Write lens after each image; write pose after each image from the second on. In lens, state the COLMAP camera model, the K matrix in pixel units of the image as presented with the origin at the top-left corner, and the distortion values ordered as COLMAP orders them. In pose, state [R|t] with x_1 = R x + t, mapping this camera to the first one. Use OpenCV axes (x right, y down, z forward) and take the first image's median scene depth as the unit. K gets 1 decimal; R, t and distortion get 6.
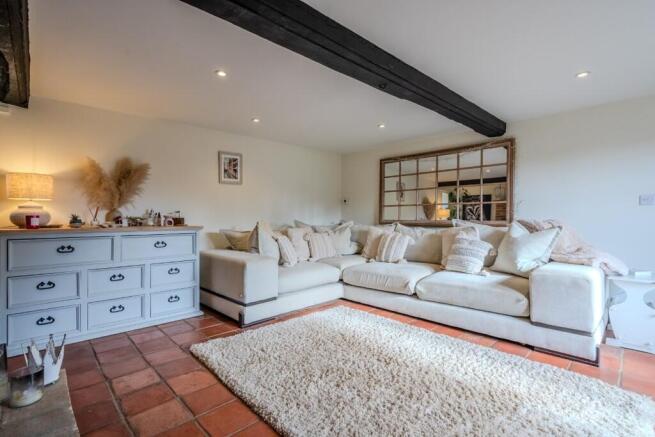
lens RADIAL K [[304.3, 0, 326.9], [0, 304.3, 221.0], [0, 0, 1]] dist [0.000948, 0.000121]
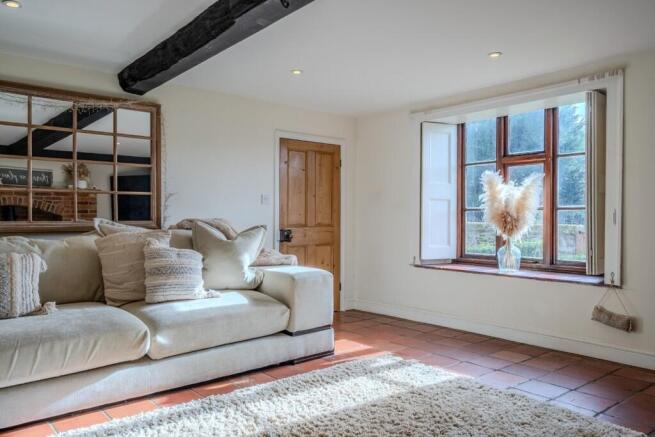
lens RADIAL K [[496.9, 0, 327.2], [0, 496.9, 216.5], [0, 0, 1]] dist [0.002259, 0.000733]
pose [[0.066028, -0.006521, 0.997796, -0.561203], [0.006836, 0.999958, 0.006083, -0.016114], [-0.997794, 0.006419, 0.066070, 0.573925]]
